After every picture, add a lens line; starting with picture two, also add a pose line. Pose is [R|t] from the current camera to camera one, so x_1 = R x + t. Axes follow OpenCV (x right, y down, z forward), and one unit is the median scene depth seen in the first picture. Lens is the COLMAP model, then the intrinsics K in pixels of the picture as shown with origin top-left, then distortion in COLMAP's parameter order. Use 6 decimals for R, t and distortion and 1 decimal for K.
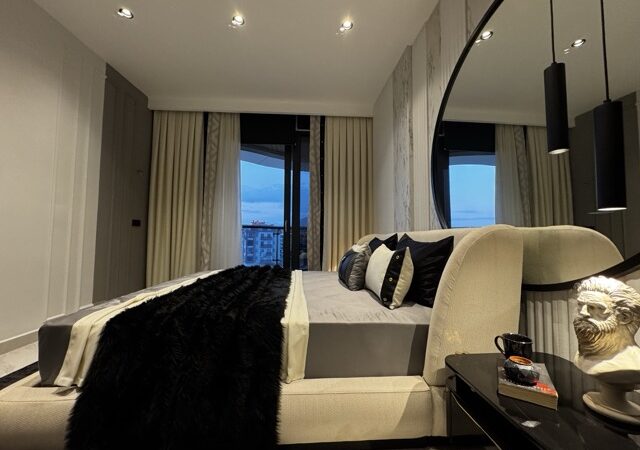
lens RADIAL K [[254.1, 0, 320.0], [0, 254.1, 225.0], [0, 0, 1]] dist [-0.000496, 0.000151]
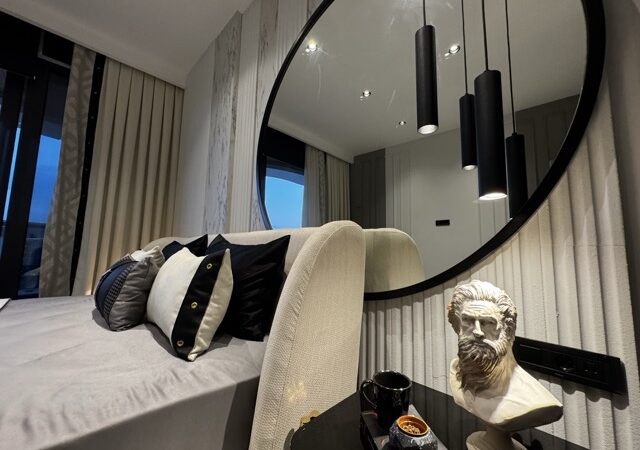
lens RADIAL K [[254.1, 0, 320.0], [0, 254.1, 225.0], [0, 0, 1]] dist [-0.000496, 0.000151]
pose [[0.746950, 0.079704, 0.660086, 0.075376], [-0.051477, 0.996741, -0.062103, 0.041968], [-0.662885, 0.012409, 0.748618, 0.294243]]
